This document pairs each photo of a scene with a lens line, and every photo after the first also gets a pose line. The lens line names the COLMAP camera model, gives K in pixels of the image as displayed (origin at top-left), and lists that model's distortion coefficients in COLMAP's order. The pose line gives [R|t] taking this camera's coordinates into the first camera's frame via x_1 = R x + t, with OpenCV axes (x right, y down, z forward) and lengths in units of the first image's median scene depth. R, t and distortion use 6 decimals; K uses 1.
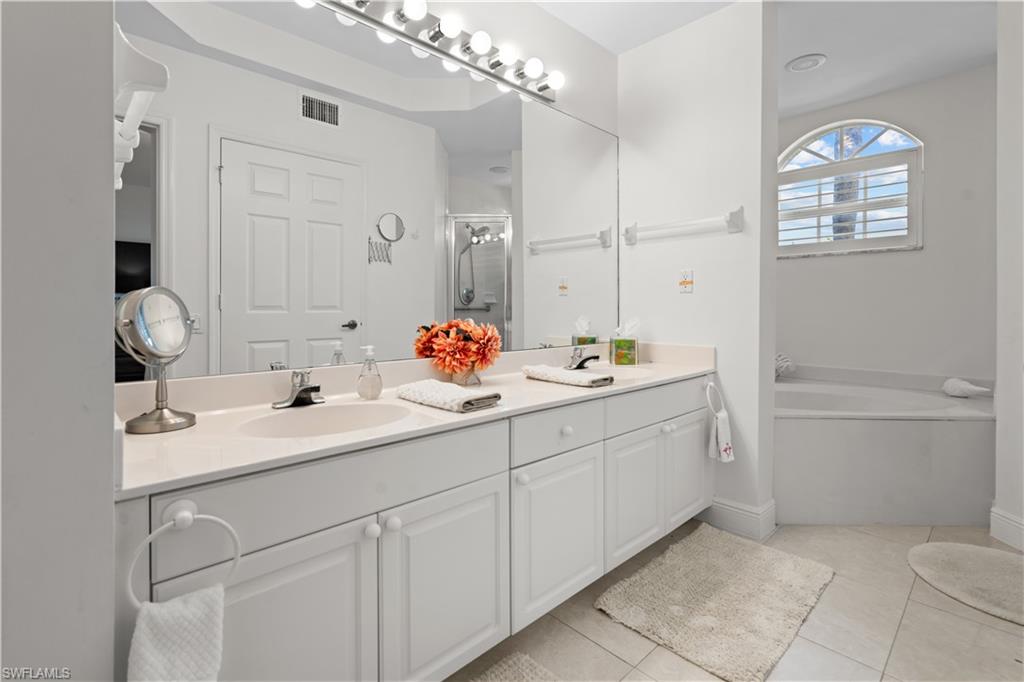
lens RADIAL K [[476.6, 0, 515.0], [0, 476.6, 304.8], [0, 0, 1]] dist [0.000530, 0.000804]
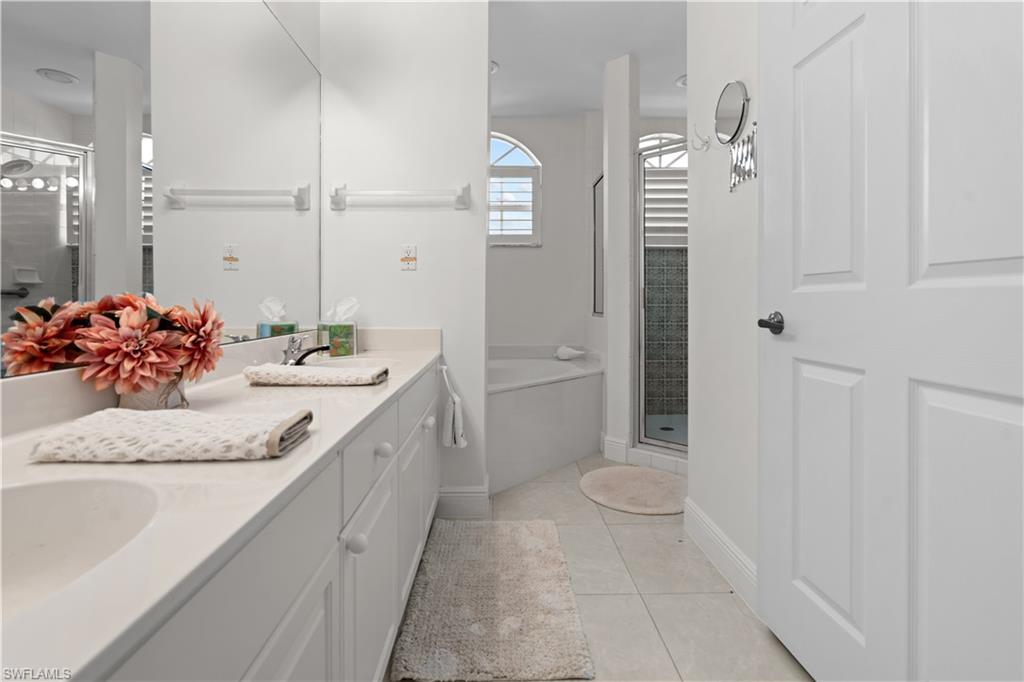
lens RADIAL K [[476.9, 0, 507.9], [0, 476.9, 298.2], [0, 0, 1]] dist [-0.002211, 0.000185]
pose [[0.684931, 0.003117, 0.728601, -0.210666], [-0.003331, 0.999994, -0.001147, 0.034903], [-0.728601, -0.001641, 0.684937, 0.307117]]
